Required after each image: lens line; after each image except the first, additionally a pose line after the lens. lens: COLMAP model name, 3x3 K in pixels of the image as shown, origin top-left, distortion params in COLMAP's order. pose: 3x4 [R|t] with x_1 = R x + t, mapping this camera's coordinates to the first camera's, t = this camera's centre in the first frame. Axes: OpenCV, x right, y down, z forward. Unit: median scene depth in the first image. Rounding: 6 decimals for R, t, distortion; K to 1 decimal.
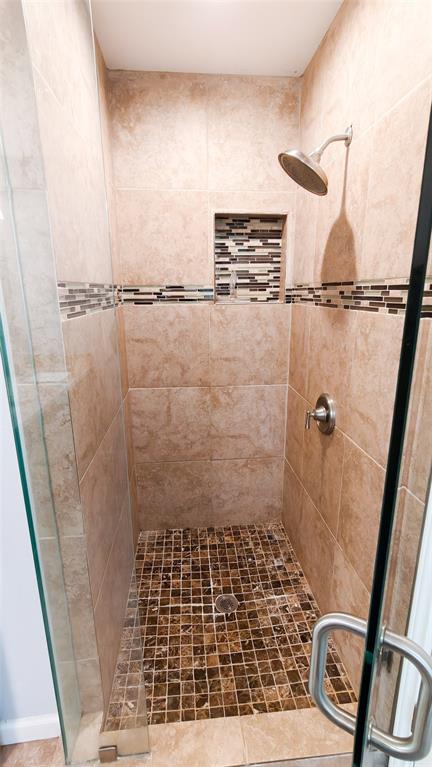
lens RADIAL K [[362.7, 0, 216.7], [0, 362.7, 385.3], [0, 0, 1]] dist [0.005154, -0.000131]
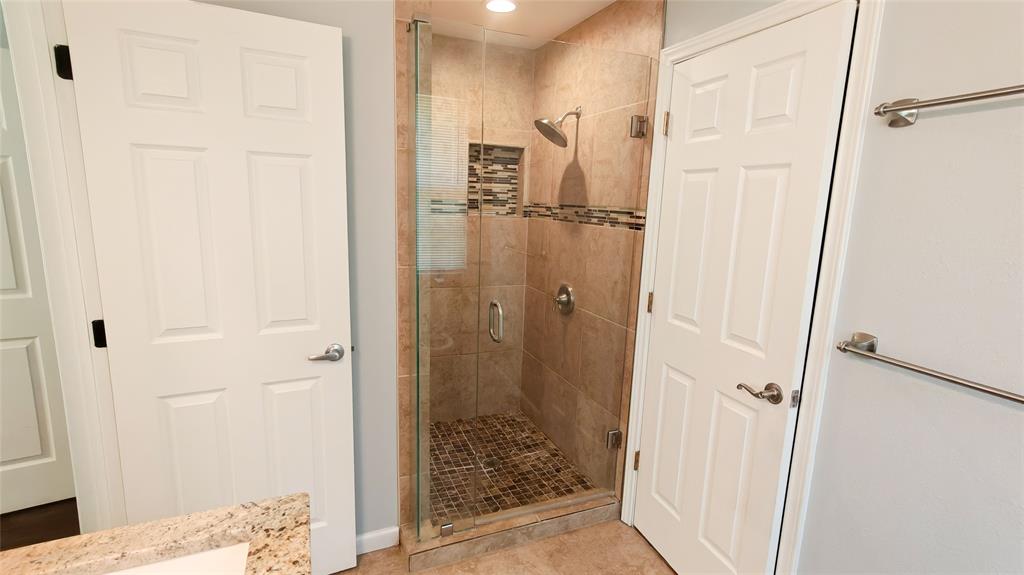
lens RADIAL K [[484.3, 0, 513.0], [0, 484.3, 286.7], [0, 0, 1]] dist [0.005154, -0.000131]
pose [[0.952557, -0.013792, 0.304046, -0.361671], [0.035040, 0.997300, -0.064537, 0.116638], [-0.302335, 0.072129, 0.950469, -0.549124]]
